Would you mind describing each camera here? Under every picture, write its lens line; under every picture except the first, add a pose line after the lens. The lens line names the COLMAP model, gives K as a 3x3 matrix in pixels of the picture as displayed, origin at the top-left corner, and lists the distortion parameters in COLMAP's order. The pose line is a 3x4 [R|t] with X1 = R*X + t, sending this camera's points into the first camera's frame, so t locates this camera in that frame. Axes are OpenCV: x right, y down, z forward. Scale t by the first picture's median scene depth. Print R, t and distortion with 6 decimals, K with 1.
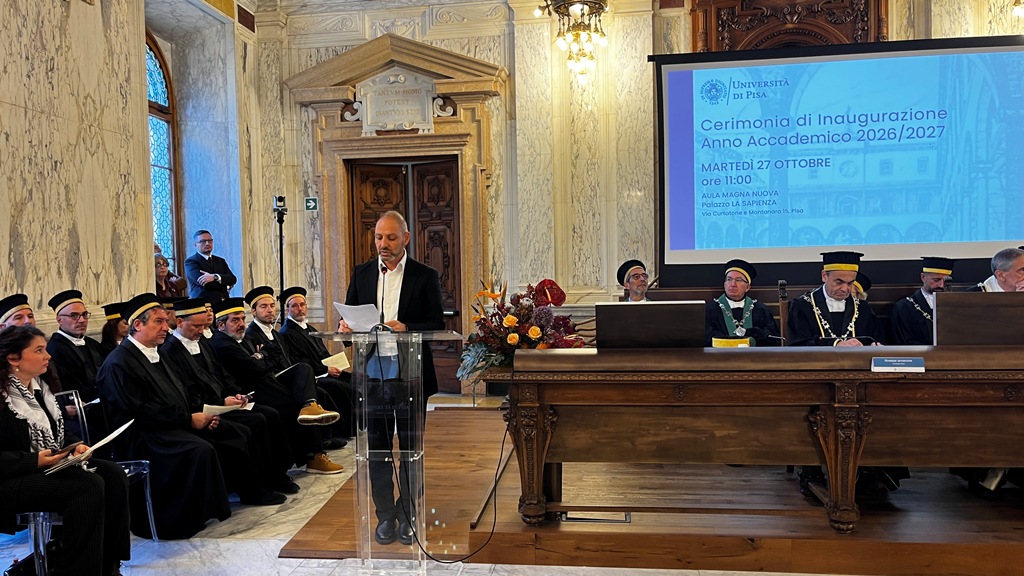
lens RADIAL K [[776.0, 0, 504.5], [0, 776.0, 293.6], [0, 0, 1]] dist [0.052321, -0.062971]
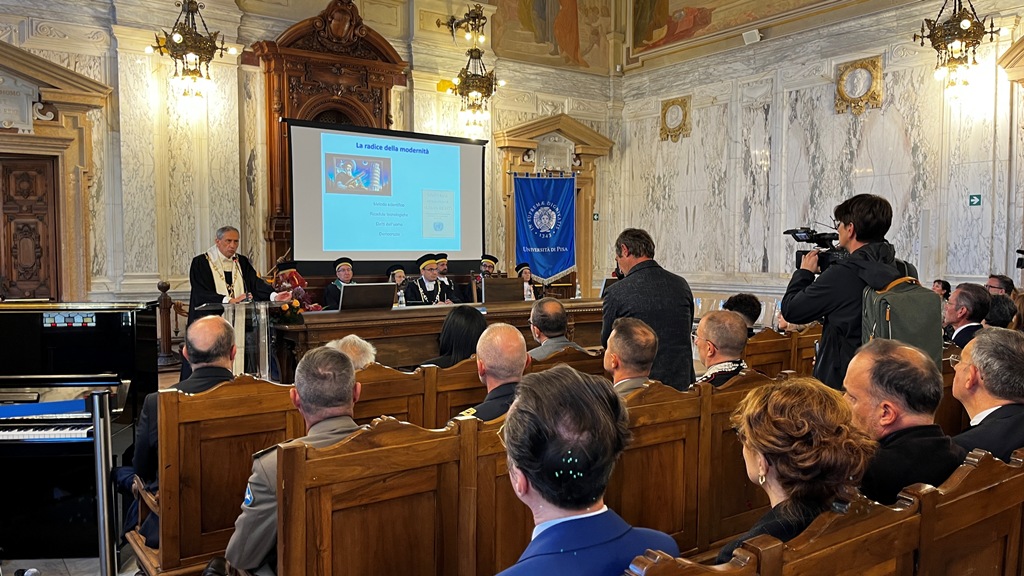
lens RADIAL K [[776.0, 0, 519.9], [0, 776.0, 295.9], [0, 0, 1]] dist [0.052321, -0.062971]
pose [[0.712421, -0.019605, 0.701478, -0.425045], [0.006749, 0.999755, 0.021087, 0.001028], [-0.701720, -0.010289, 0.712379, -0.288867]]
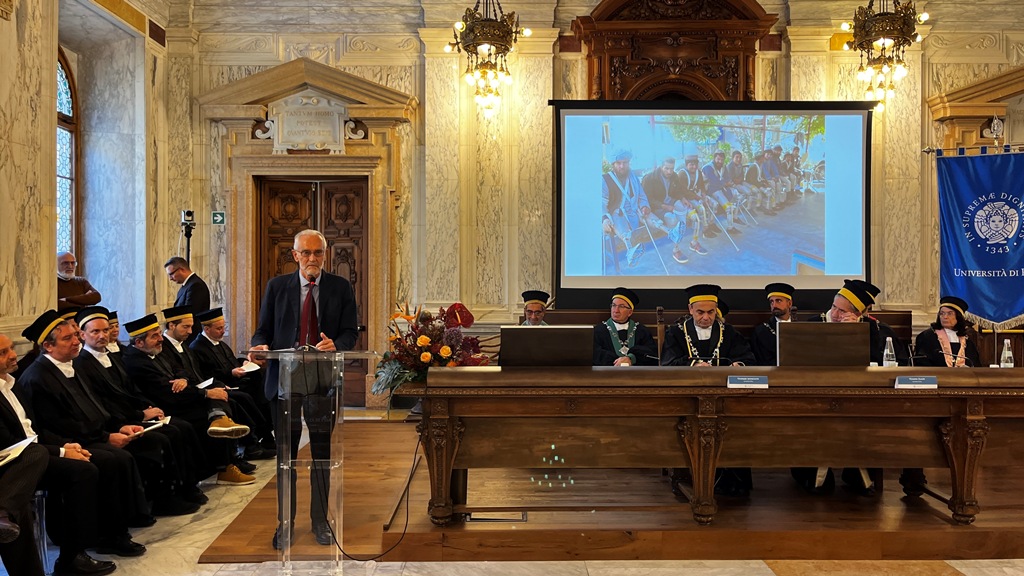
lens RADIAL K [[776.0, 0, 518.1], [0, 776.0, 278.0], [0, 0, 1]] dist [0.052321, -0.062971]
pose [[0.988860, 0.022672, 0.147109, -0.012814], [-0.017559, 0.999199, -0.035968, -0.009058], [-0.147807, 0.032985, 0.988466, -0.063876]]
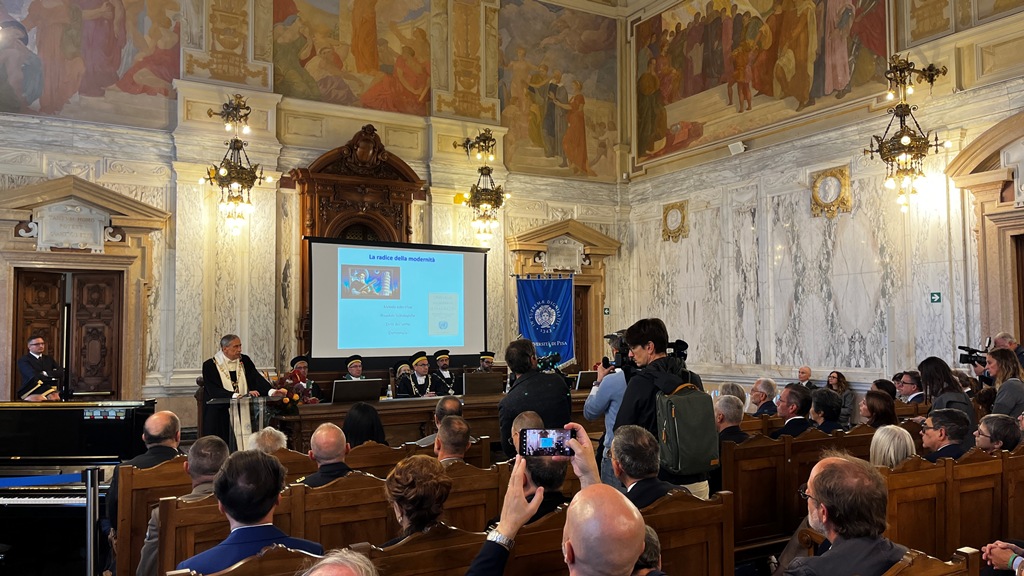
lens RADIAL K [[776.0, 0, 513.9], [0, 776.0, 296.4], [0, 0, 1]] dist [0.052321, -0.062971]
pose [[0.777718, 0.047377, 0.626826, -0.420064], [0.011445, 0.995923, -0.089474, -0.011157], [-0.628510, 0.076760, 0.774005, -0.486828]]
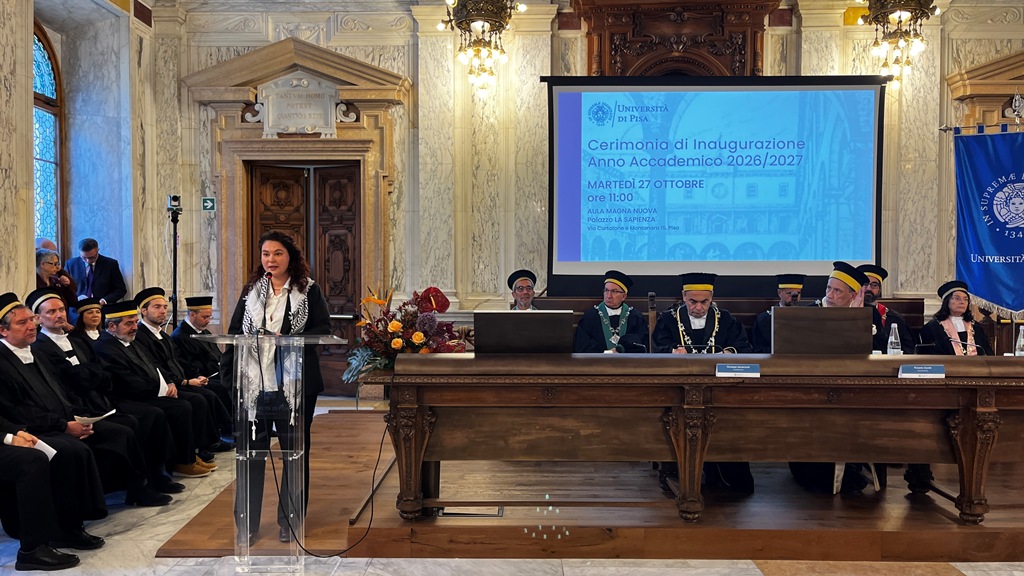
lens RADIAL K [[776.0, 0, 512.6], [0, 776.0, 293.3], [0, 0, 1]] dist [0.052321, -0.062971]
pose [[0.992514, 0.019987, 0.120487, 0.020260], [-0.019210, 0.999786, -0.007613, -0.002320], [-0.120614, 0.005241, 0.992686, -0.032078]]
